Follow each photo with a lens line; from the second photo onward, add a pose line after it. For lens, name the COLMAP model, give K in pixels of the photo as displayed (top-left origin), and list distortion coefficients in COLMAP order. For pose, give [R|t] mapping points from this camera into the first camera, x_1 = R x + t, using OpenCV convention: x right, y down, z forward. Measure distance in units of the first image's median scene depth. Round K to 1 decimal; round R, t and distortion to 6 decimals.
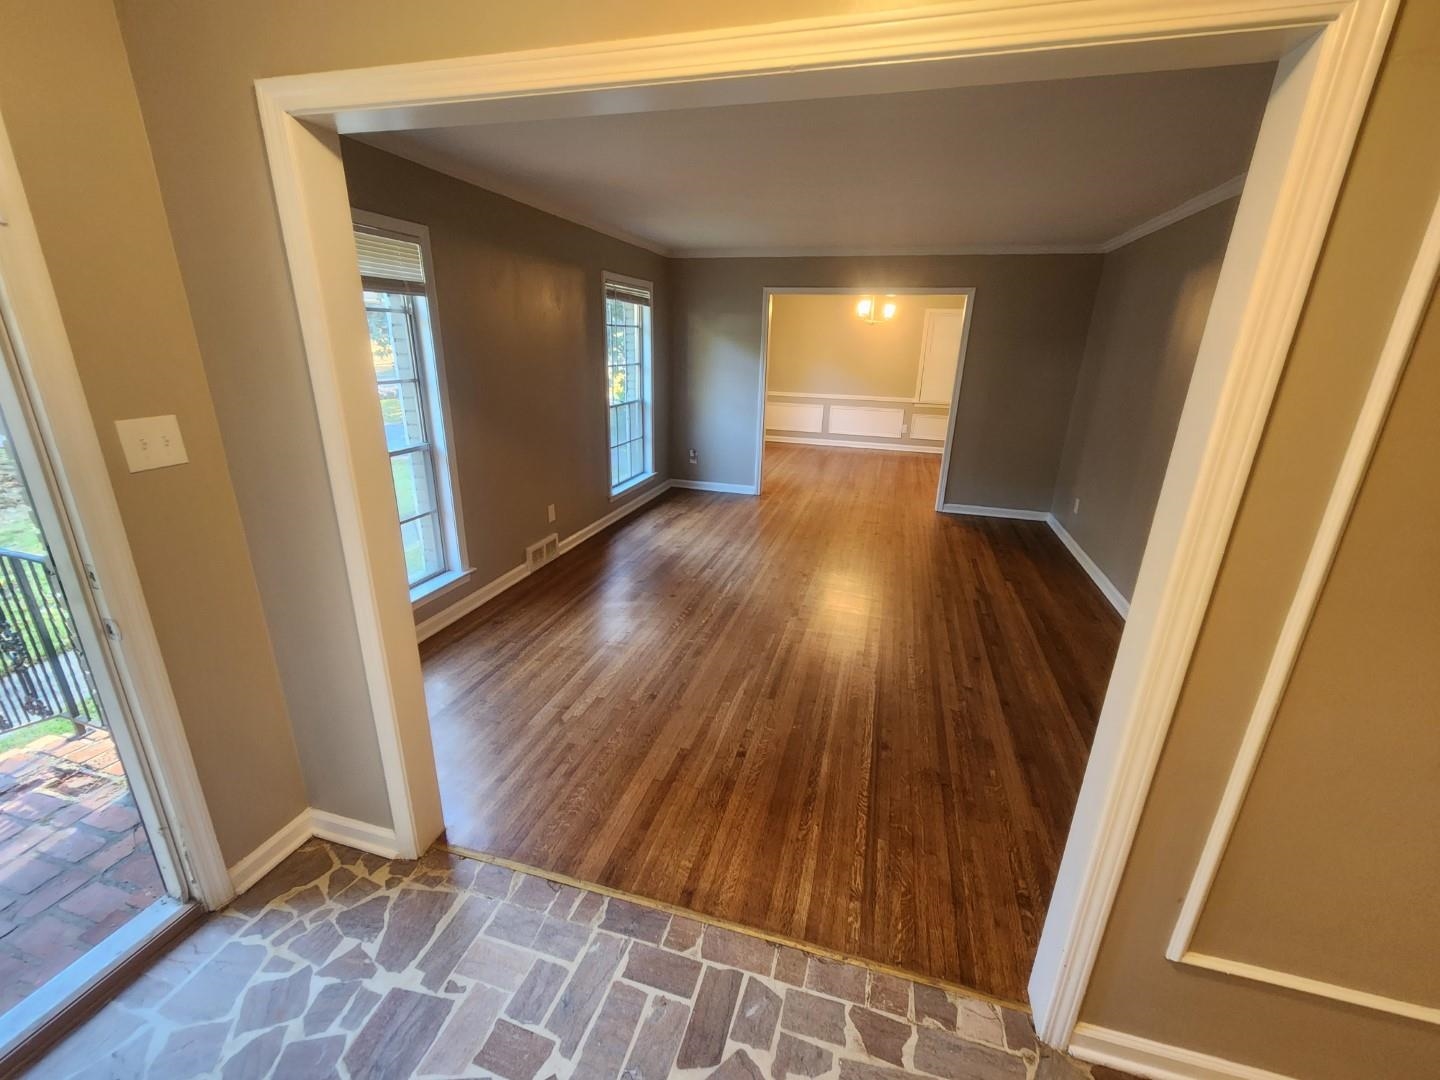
lens RADIAL K [[581.4, 0, 771.5], [0, 581.4, 536.5], [0, 0, 1]] dist [0.001964, 0.000017]
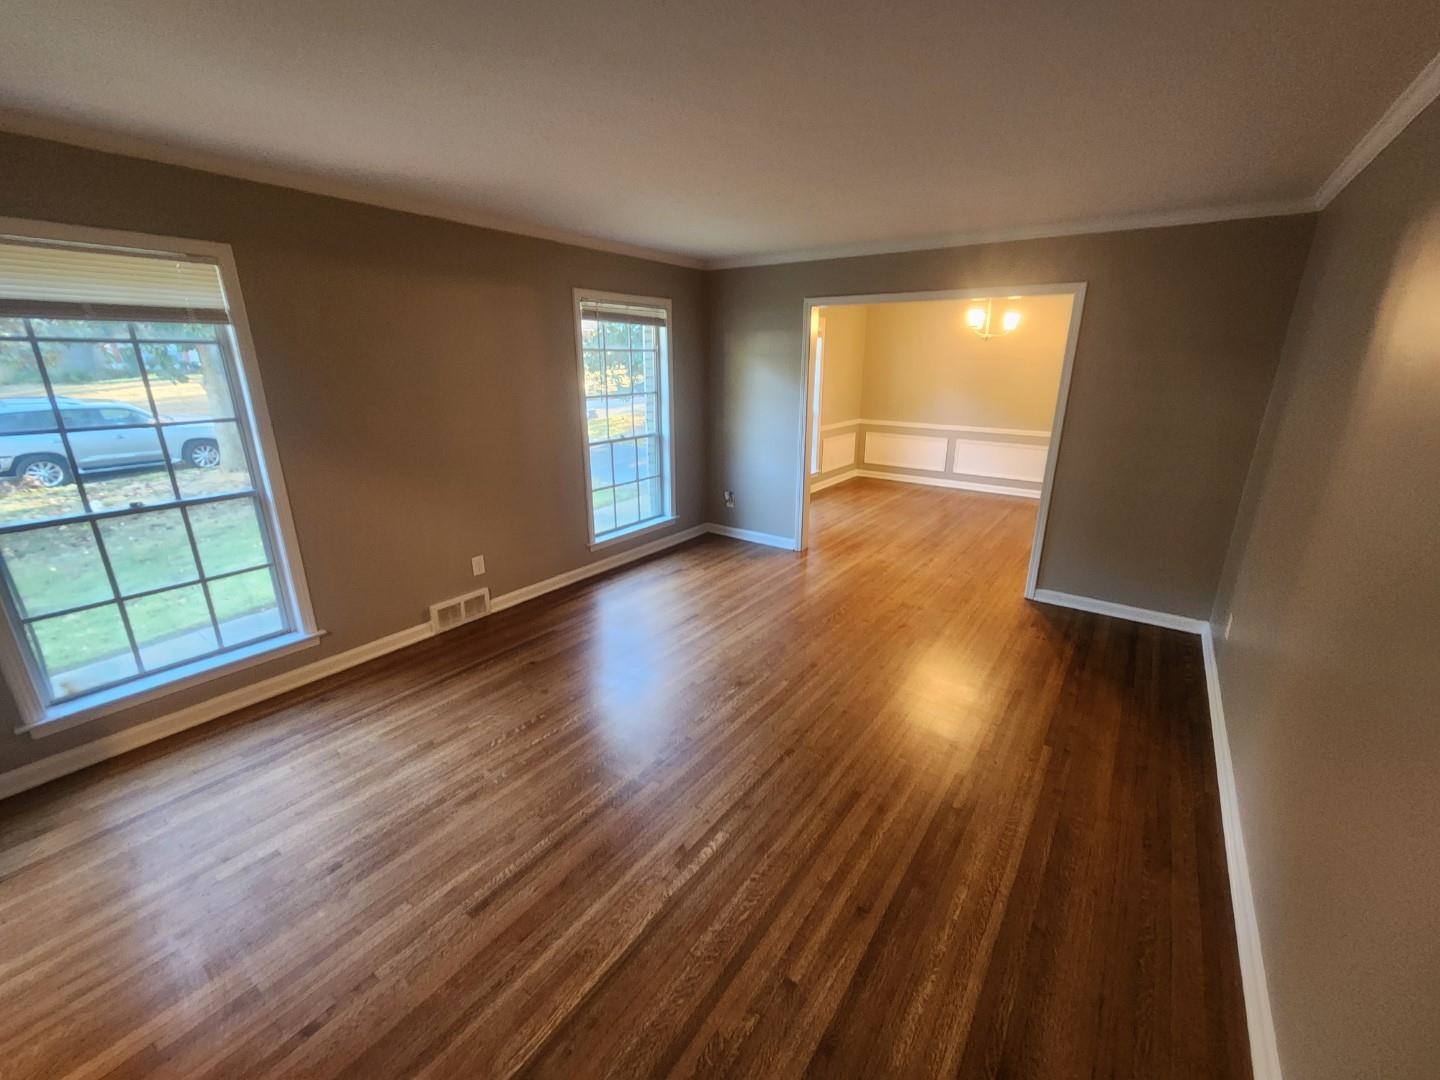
lens RADIAL K [[598.3, 0, 774.3], [0, 598.3, 534.5], [0, 0, 1]] dist [0.001185, -0.000060]
pose [[0.940485, 0.077942, -0.330778, 0.262196], [-0.092014, 0.995390, -0.027073, -0.081439], [0.327142, 0.055898, 0.943320, 0.235875]]
